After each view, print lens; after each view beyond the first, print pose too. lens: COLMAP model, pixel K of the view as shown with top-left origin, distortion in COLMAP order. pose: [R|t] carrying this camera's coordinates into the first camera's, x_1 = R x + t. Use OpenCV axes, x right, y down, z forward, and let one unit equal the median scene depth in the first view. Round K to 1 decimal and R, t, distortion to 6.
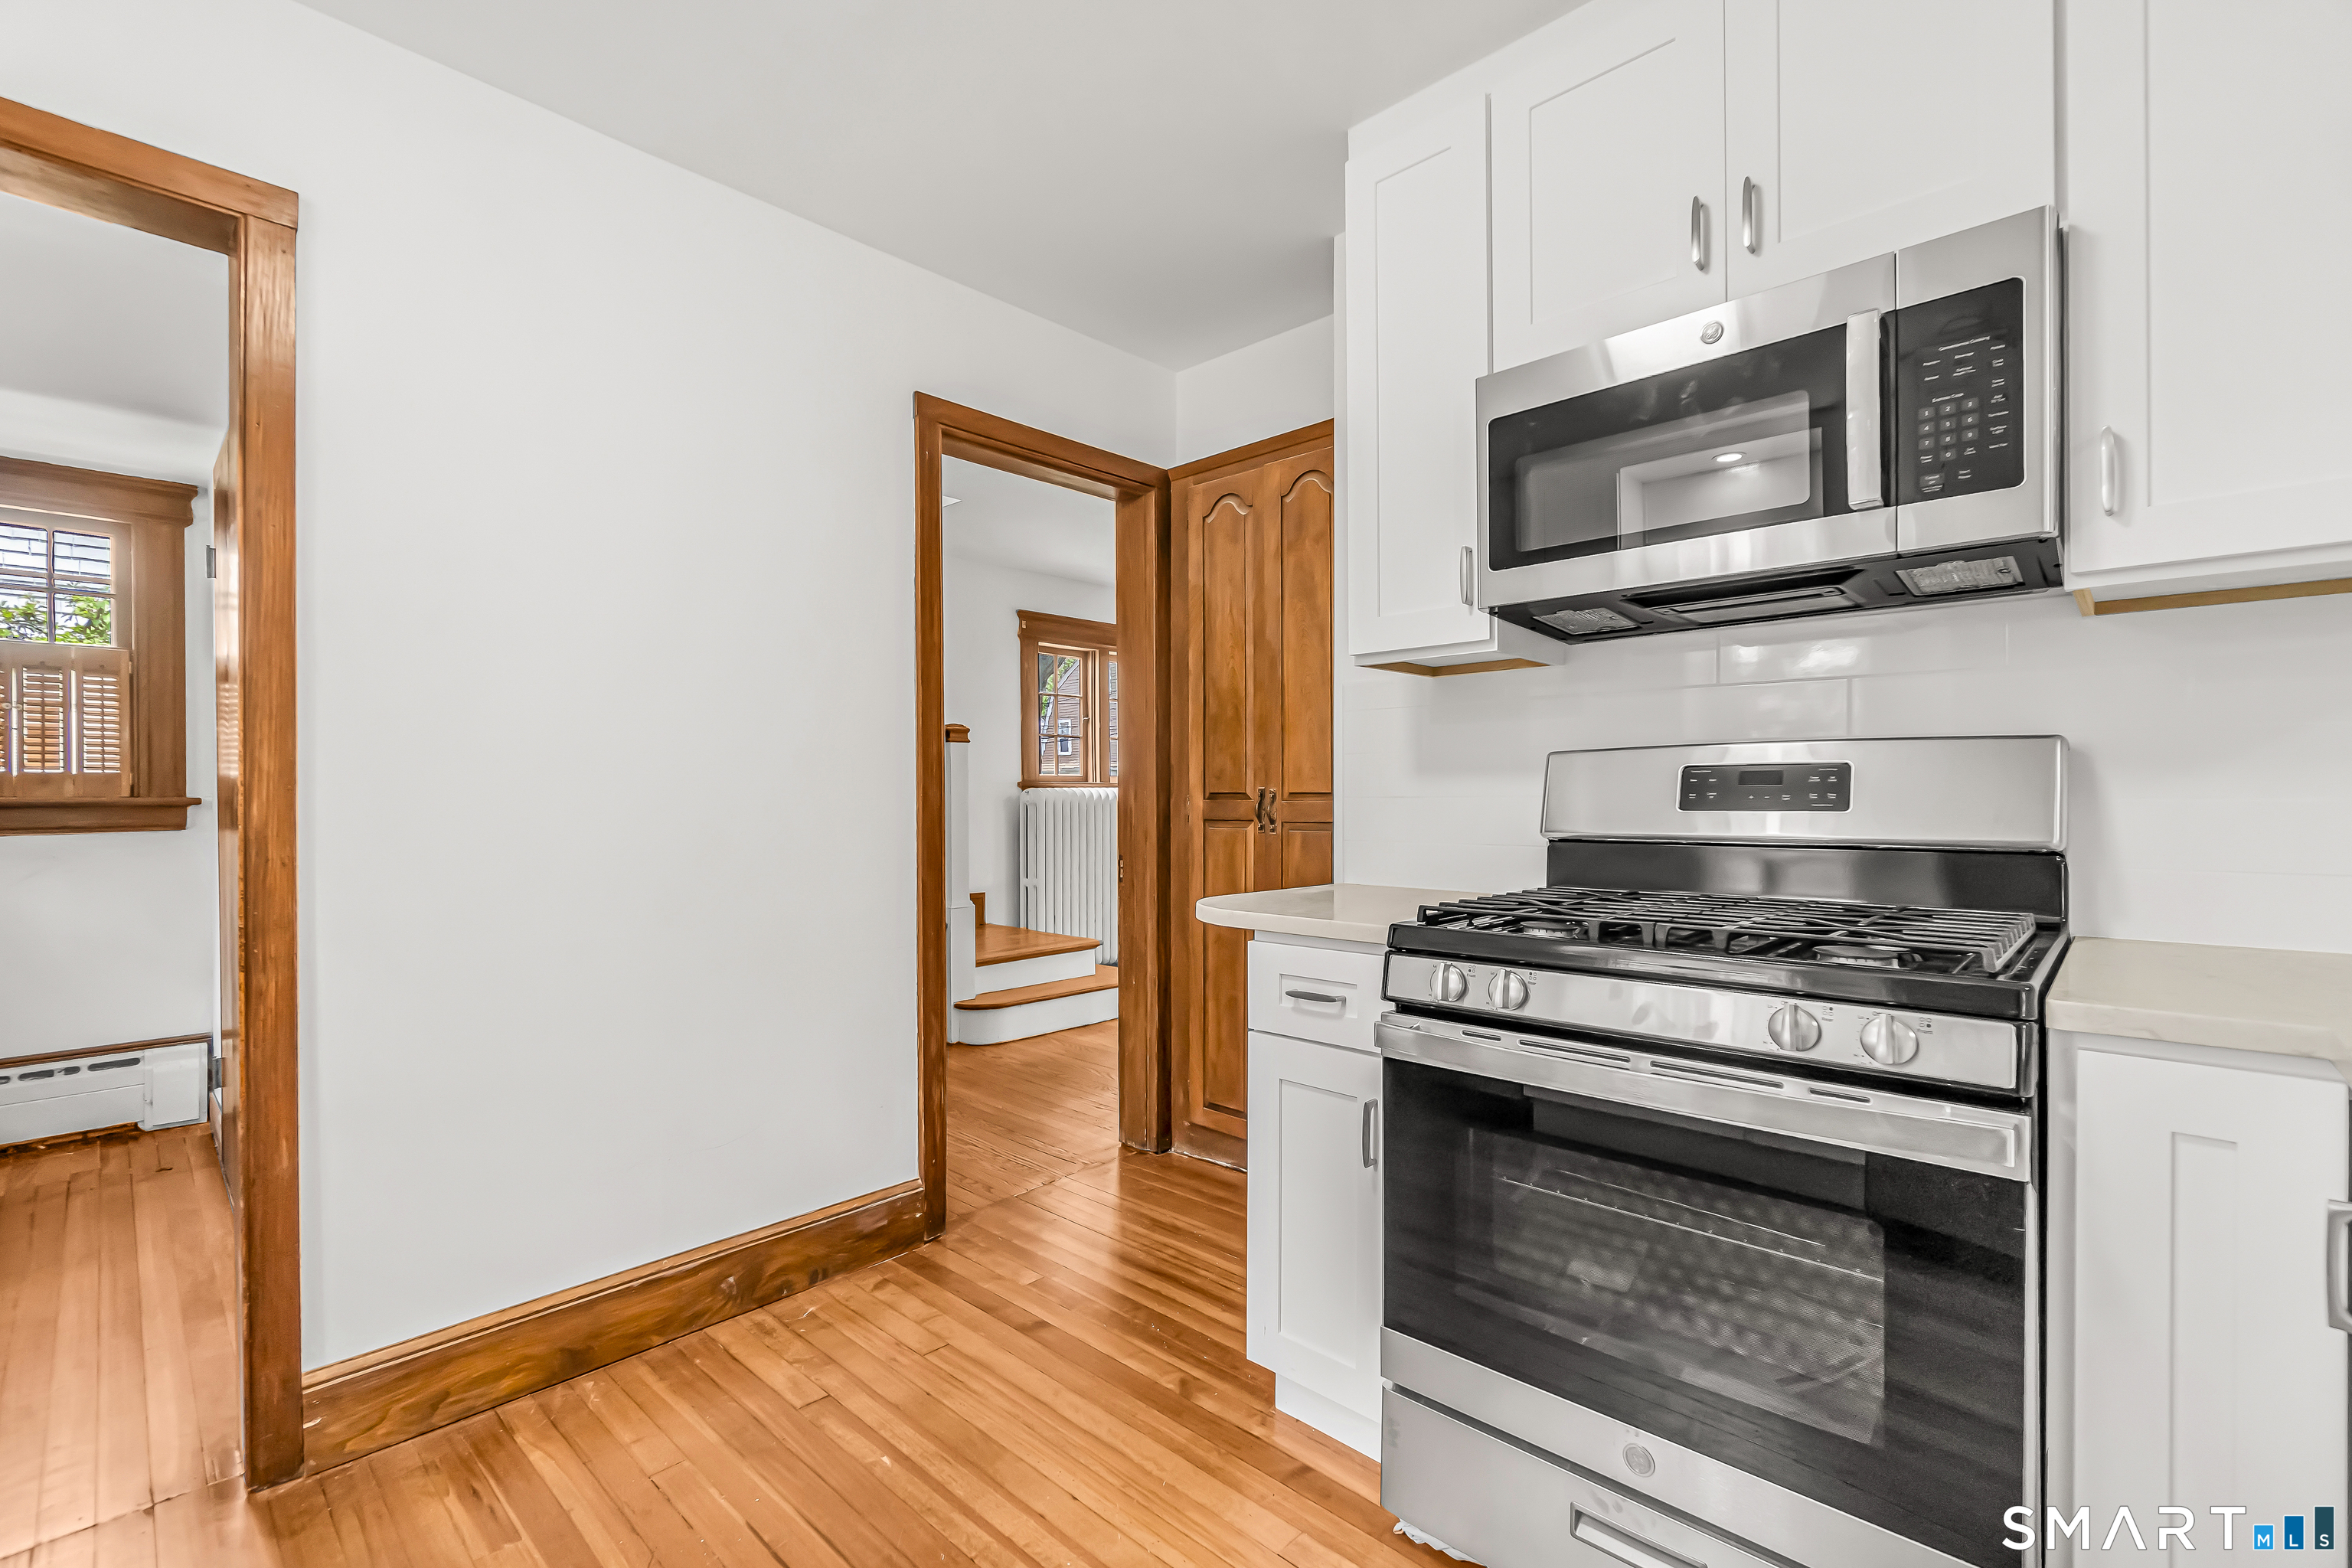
lens RADIAL K [[1023.2, 0, 1168.7], [0, 1023.2, 795.0], [0, 0, 1]] dist [-0.006673, 0.000496]
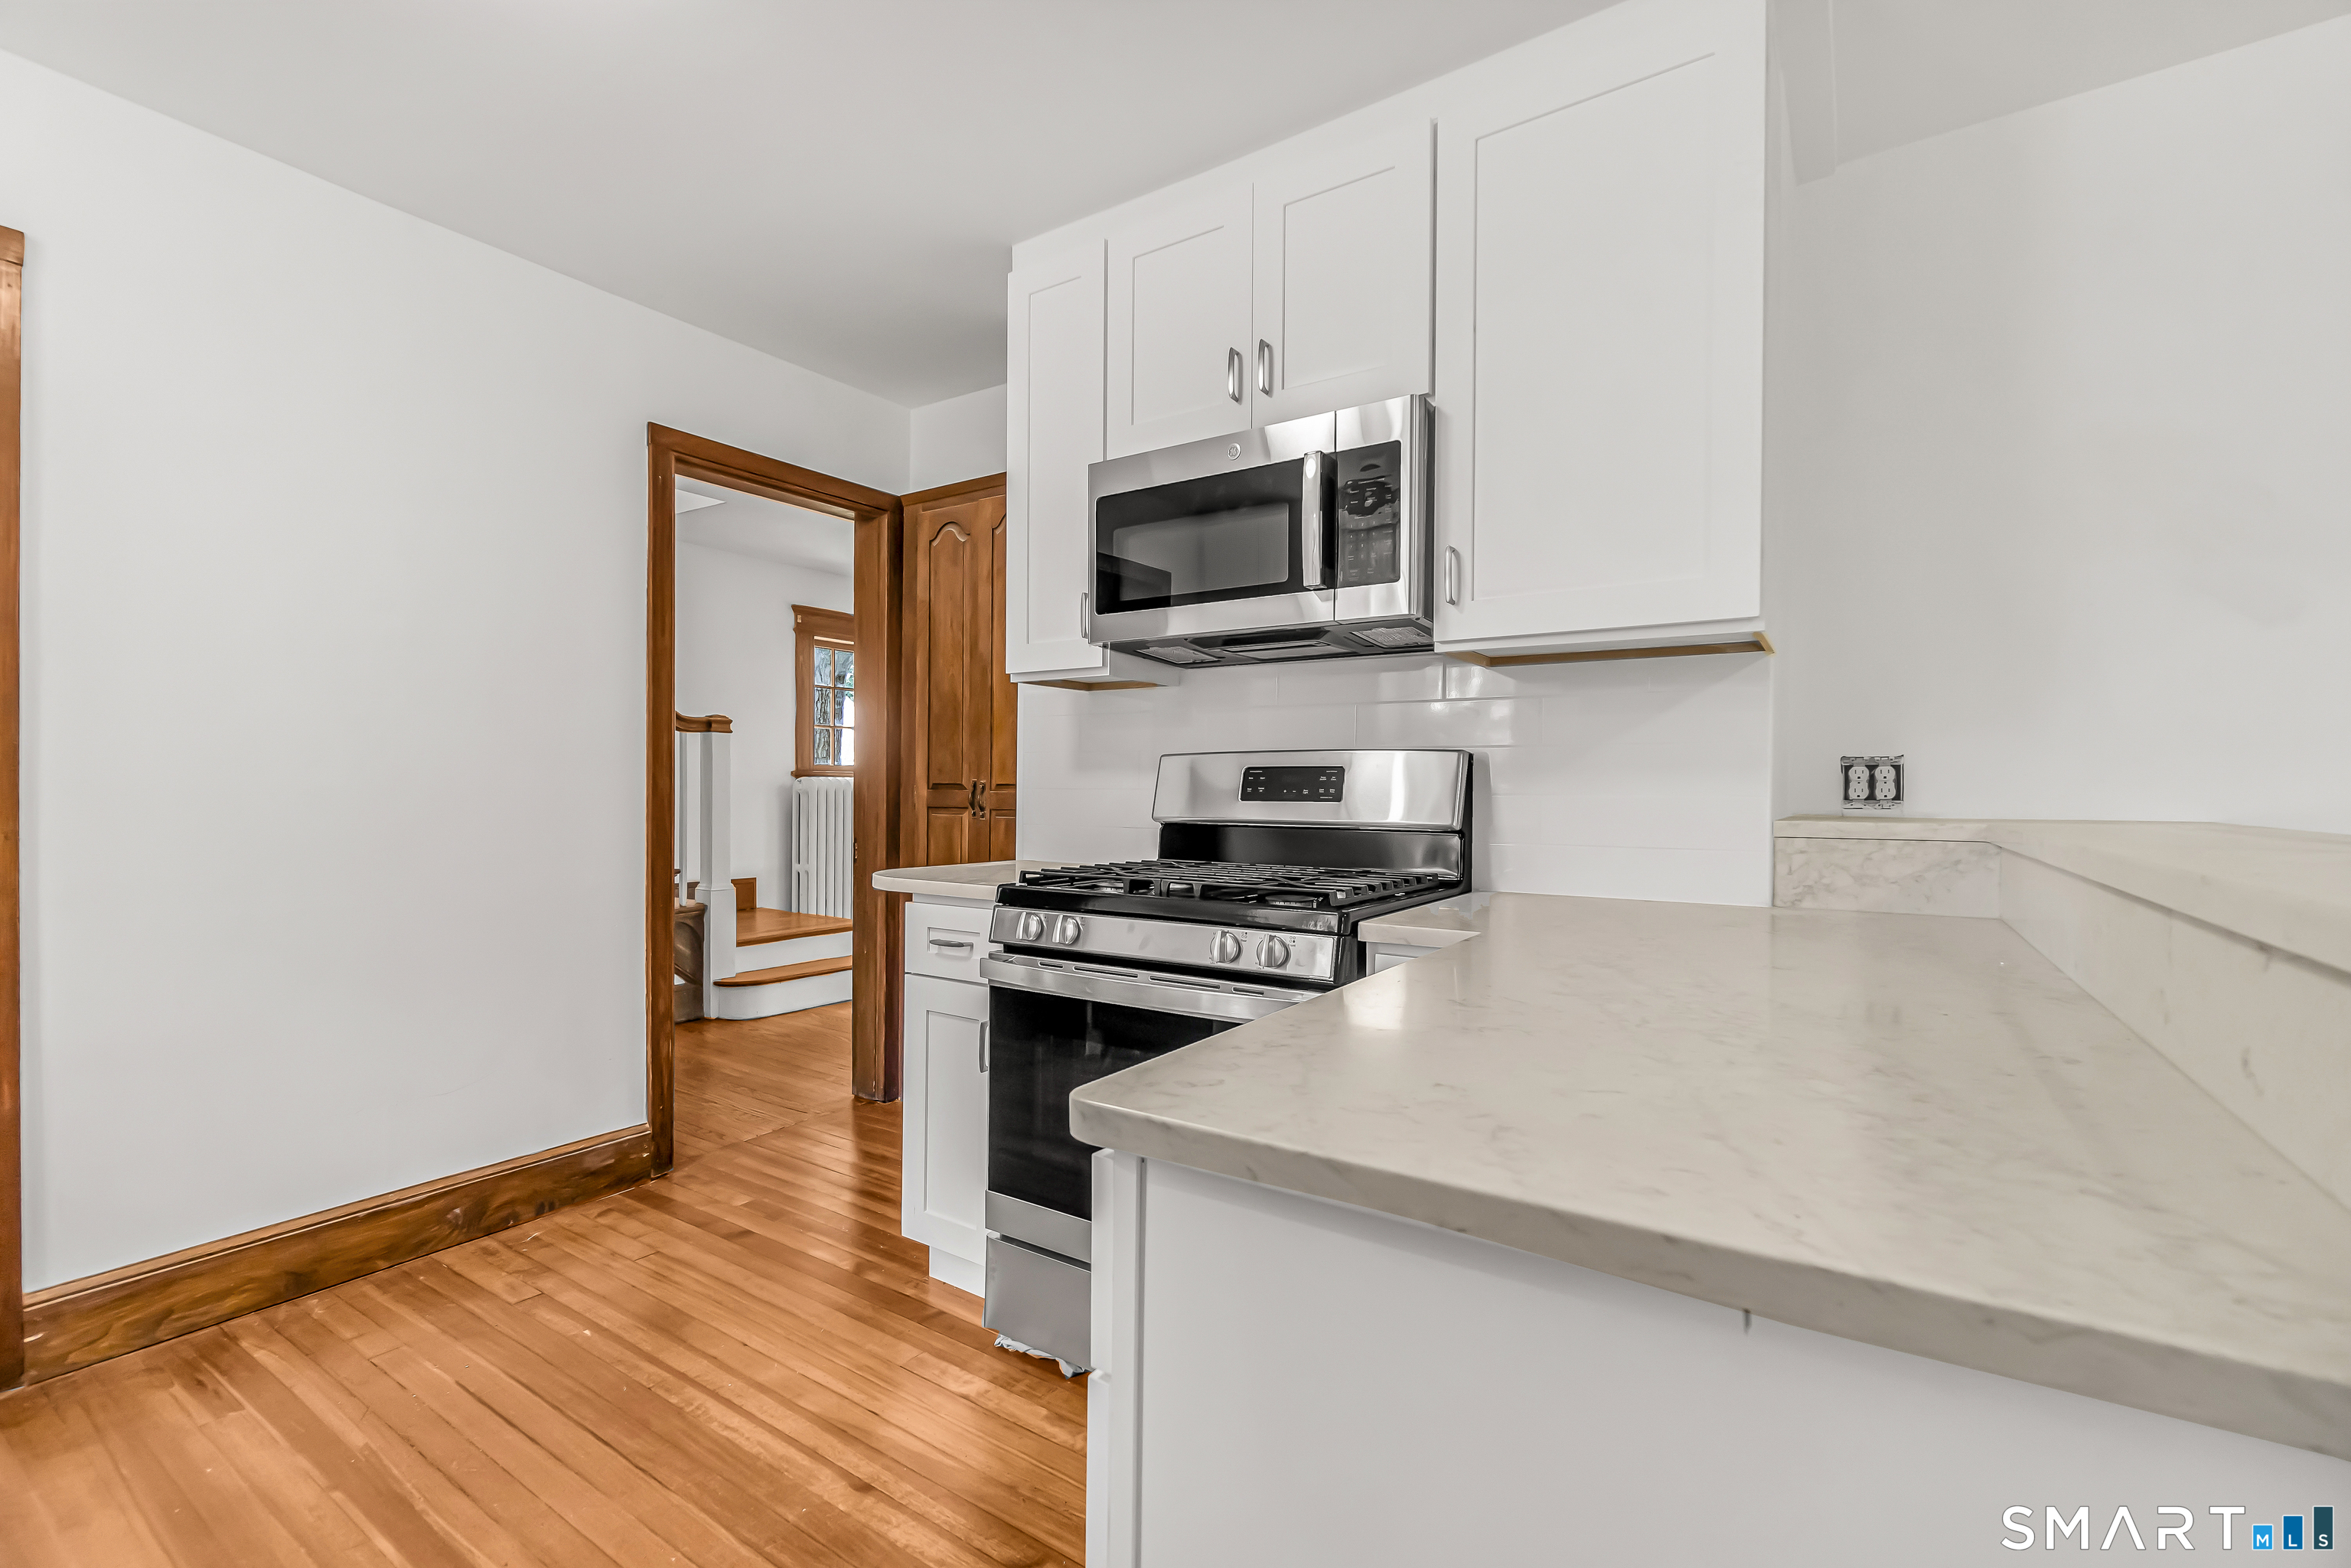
lens RADIAL K [[1022.8, 0, 1165.2], [0, 1022.8, 794.5], [0, 0, 1]] dist [-0.006673, 0.000496]
pose [[0.985845, 0.010227, 0.167349, 0.173904], [-0.011520, 0.999911, 0.006758, -0.000704], [-0.167265, -0.008590, 0.985875, -0.274598]]
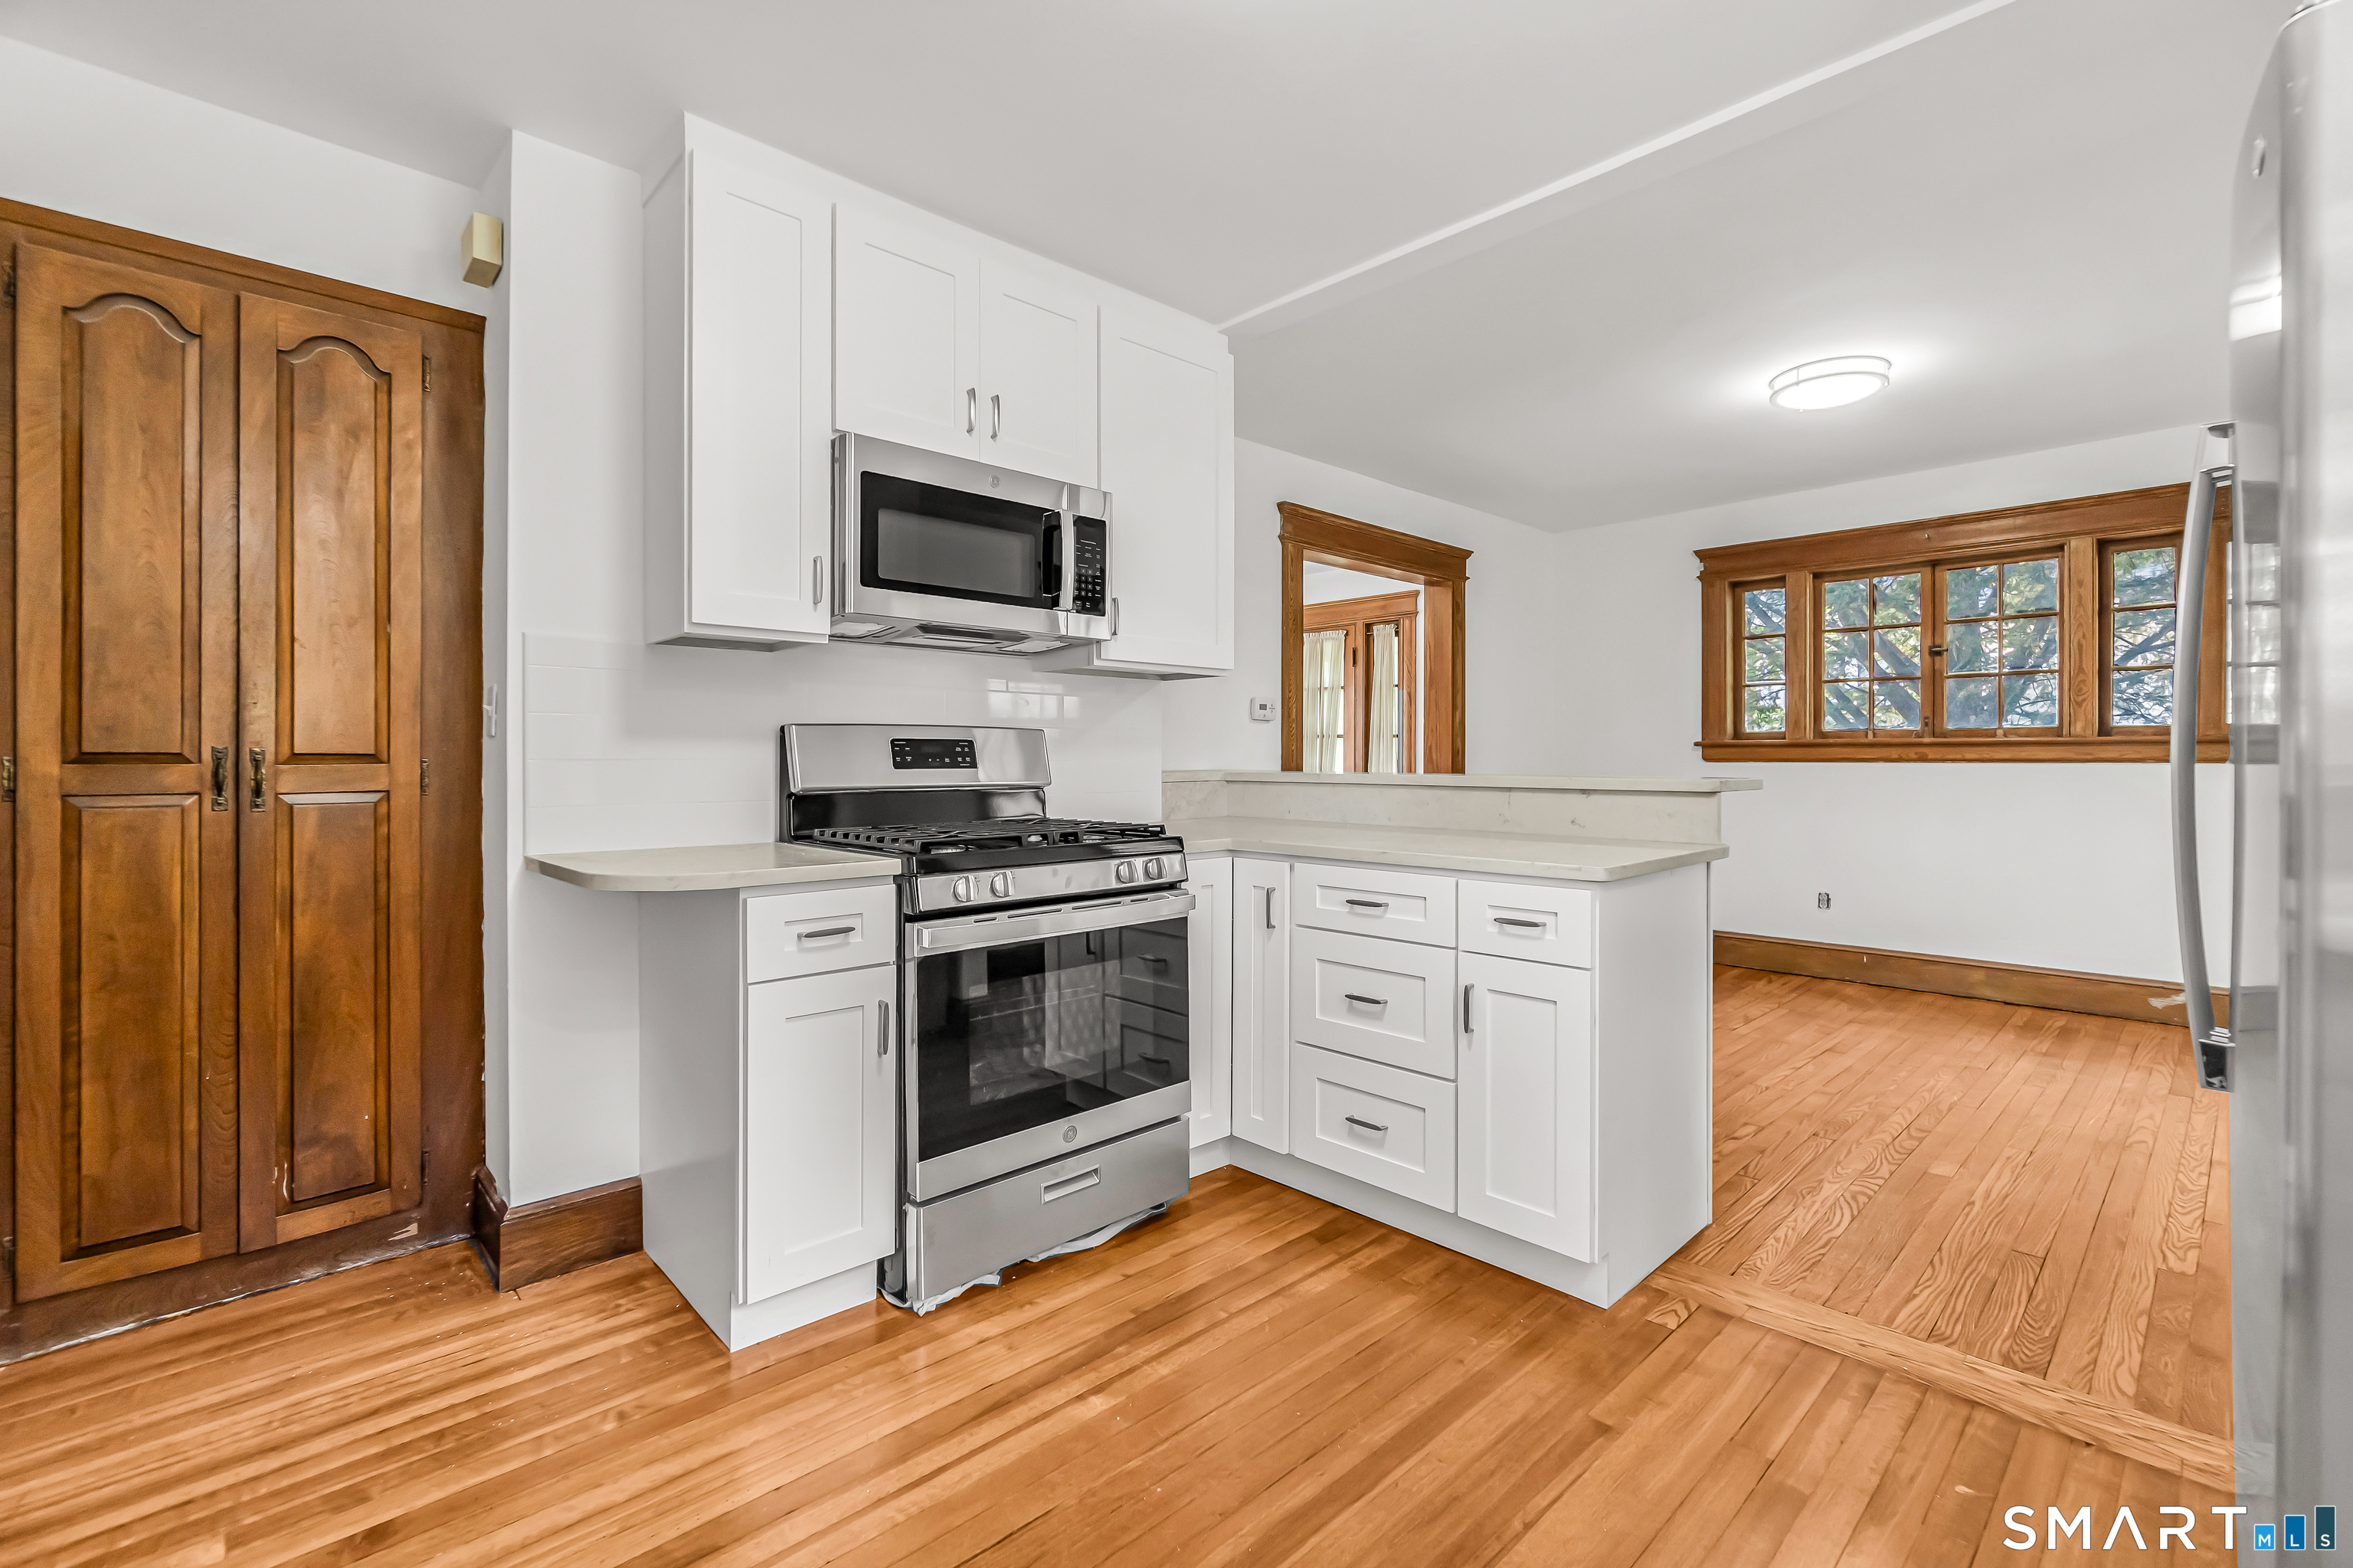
lens RADIAL K [[1023.7, 0, 1166.2], [0, 1023.7, 753.0], [0, 0, 1]] dist [-0.006673, 0.000496]
pose [[0.053869, 0.007222, 0.998522, -0.900337], [-0.002867, 0.999971, -0.007078, 0.001106], [-0.998544, -0.002481, 0.053888, 0.505824]]
